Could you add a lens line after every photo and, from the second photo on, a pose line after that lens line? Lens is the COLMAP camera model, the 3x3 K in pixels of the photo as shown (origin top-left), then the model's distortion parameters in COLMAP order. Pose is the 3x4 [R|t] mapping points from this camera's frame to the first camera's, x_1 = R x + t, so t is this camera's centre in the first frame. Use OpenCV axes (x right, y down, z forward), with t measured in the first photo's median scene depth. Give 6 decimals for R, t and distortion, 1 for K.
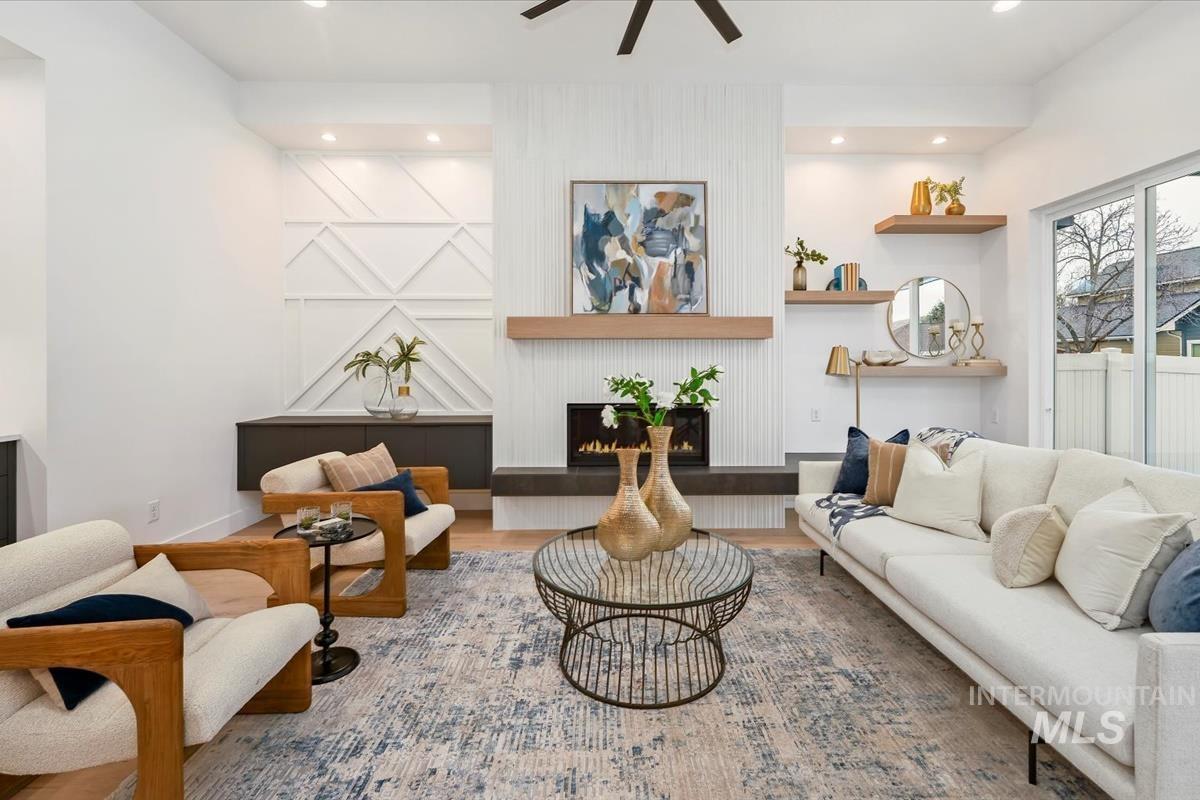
lens RADIAL K [[510.9, 0, 589.2], [0, 510.9, 373.7], [0, 0, 1]] dist [0.001696, -0.000038]
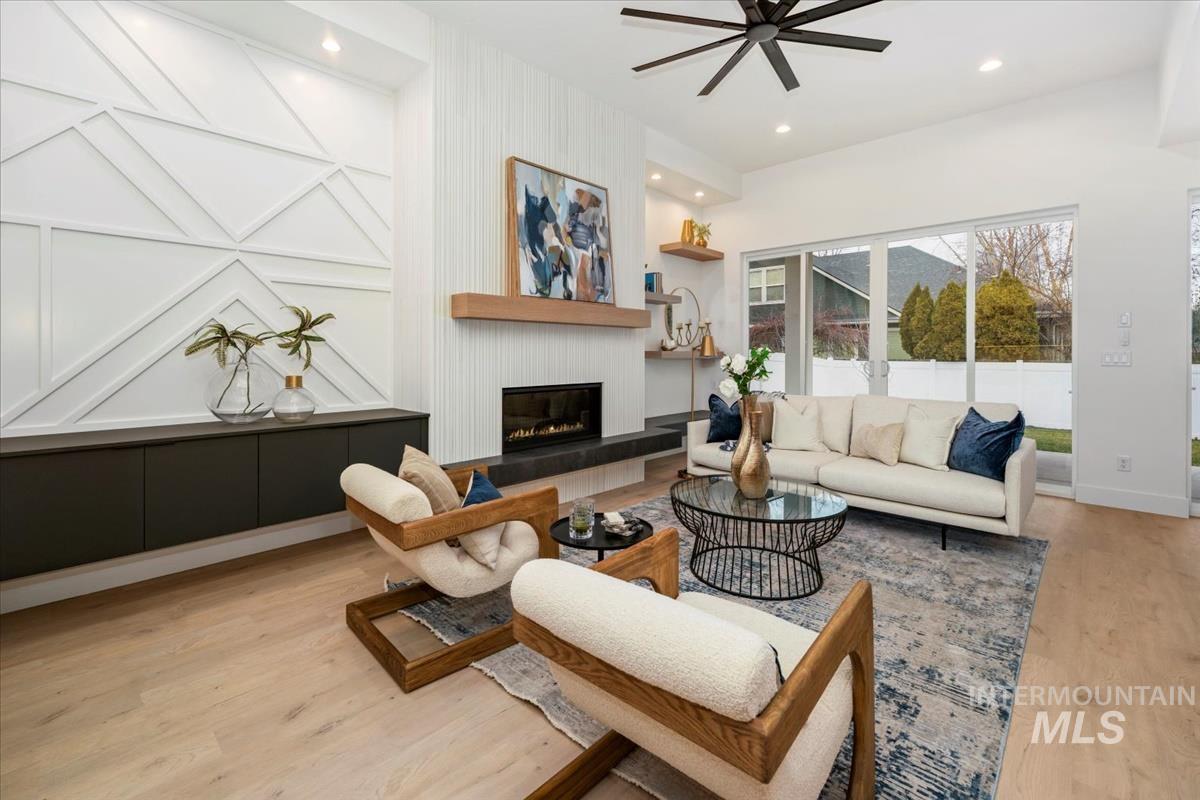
lens RADIAL K [[510.9, 0, 606.2], [0, 510.9, 363.8], [0, 0, 1]] dist [0.001696, -0.000038]
pose [[0.708130, -0.013036, 0.705961, -0.595564], [0.009721, 0.999915, 0.008713, 0.006543], [-0.706015, 0.000693, 0.708197, 0.193087]]
